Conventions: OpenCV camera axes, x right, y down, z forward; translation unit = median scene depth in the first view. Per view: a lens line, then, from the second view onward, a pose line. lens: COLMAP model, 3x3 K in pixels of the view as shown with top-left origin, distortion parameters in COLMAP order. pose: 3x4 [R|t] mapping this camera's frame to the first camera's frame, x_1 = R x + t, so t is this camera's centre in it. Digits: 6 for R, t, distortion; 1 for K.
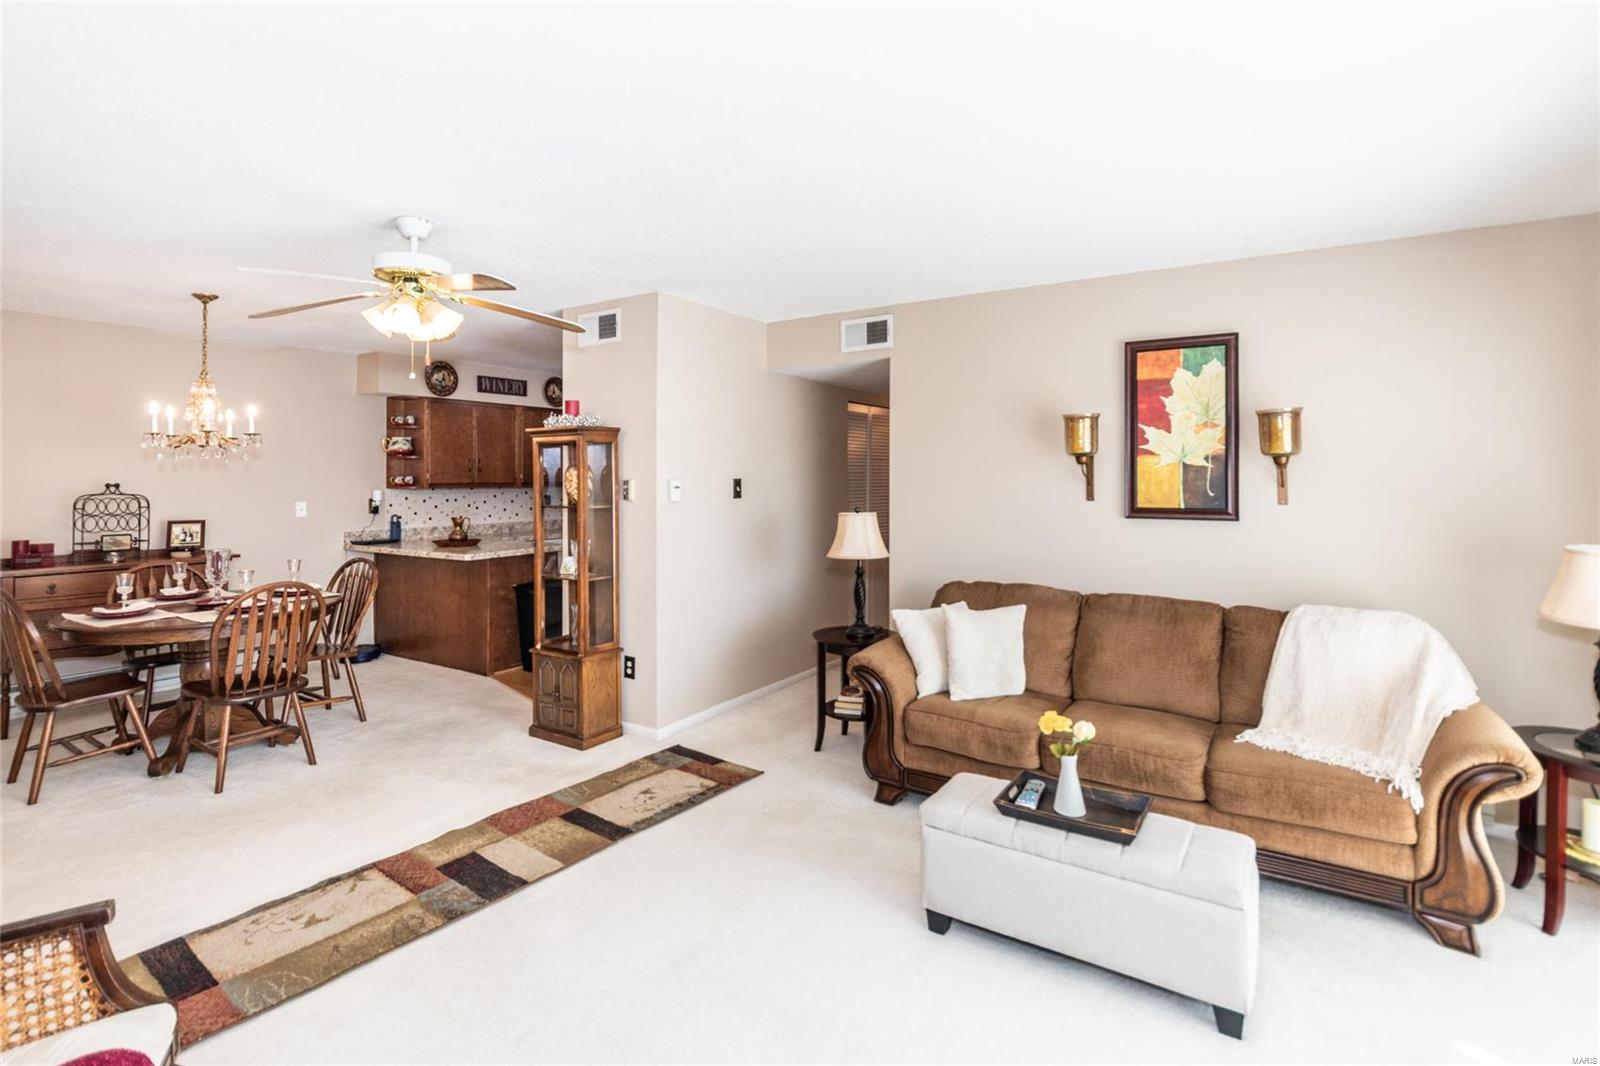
lens RADIAL K [[766.8, 0, 801.5], [0, 766.8, 497.7], [0, 0, 1]] dist [0.000508, -0.001048]
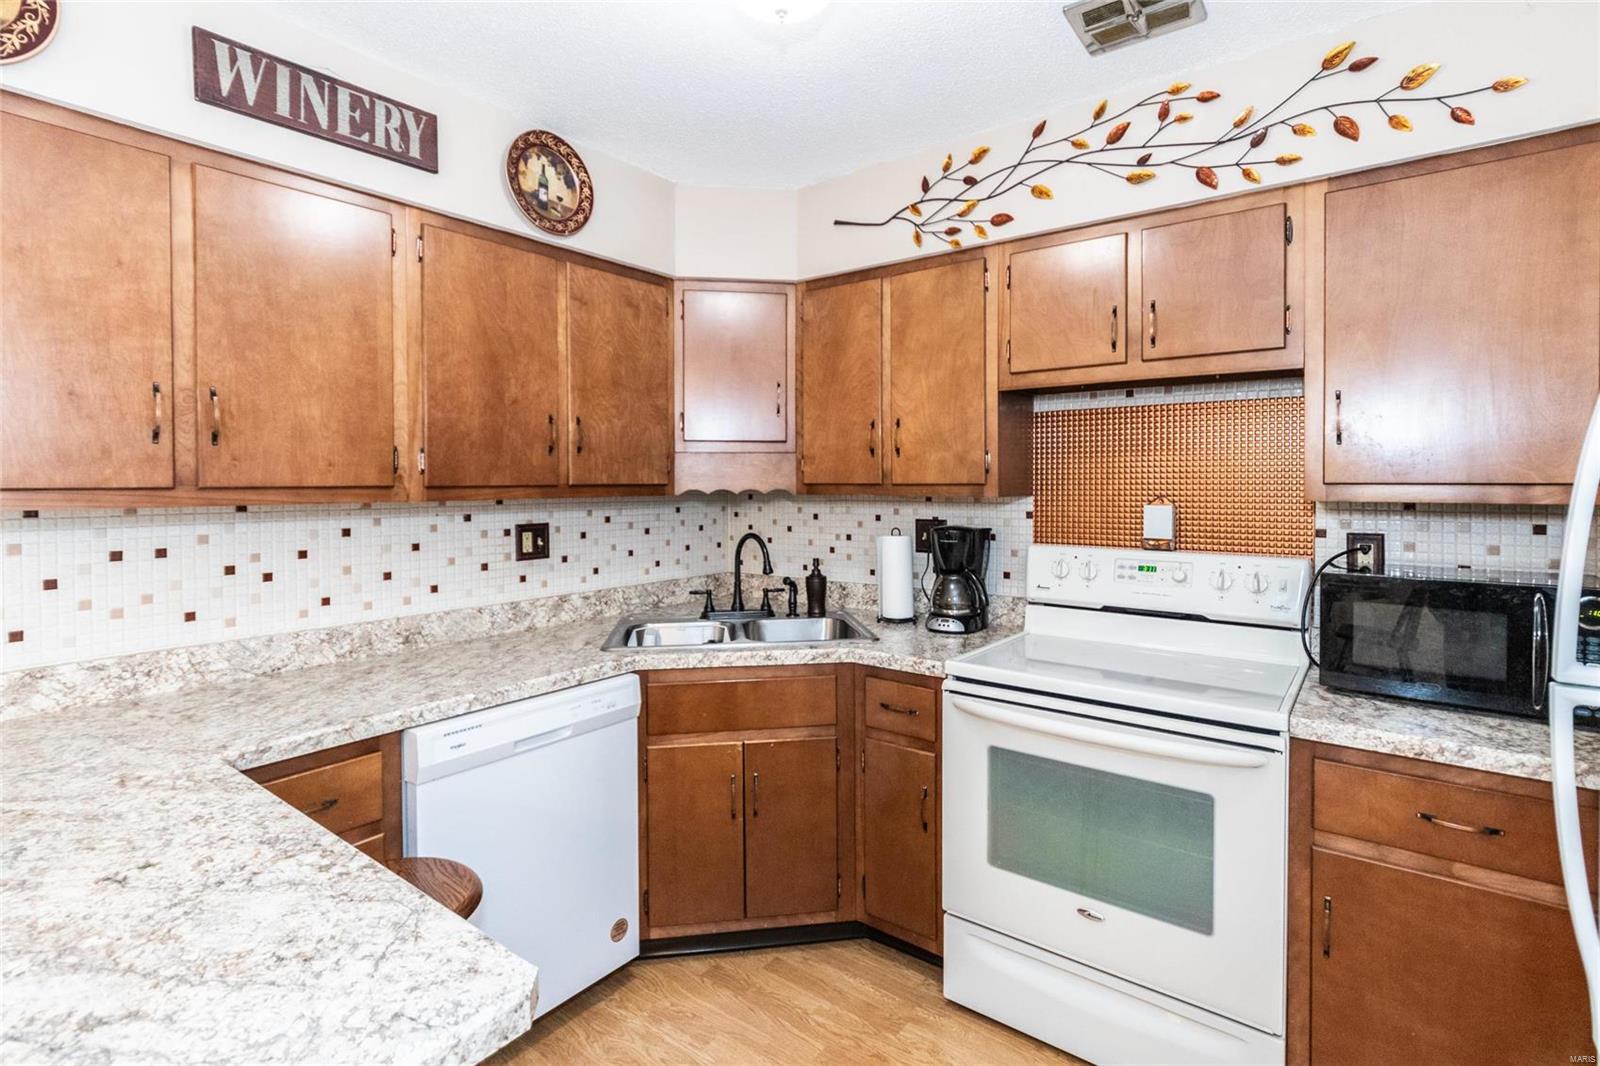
lens RADIAL K [[766.8, 0, 816.2], [0, 766.8, 470.2], [0, 0, 1]] dist [0.000508, -0.001048]
pose [[0.998676, -0.000371, -0.051441, -0.214323], [-0.001808, 0.999103, -0.042309, -0.016083], [0.051410, 0.042346, 0.997779, 0.755194]]
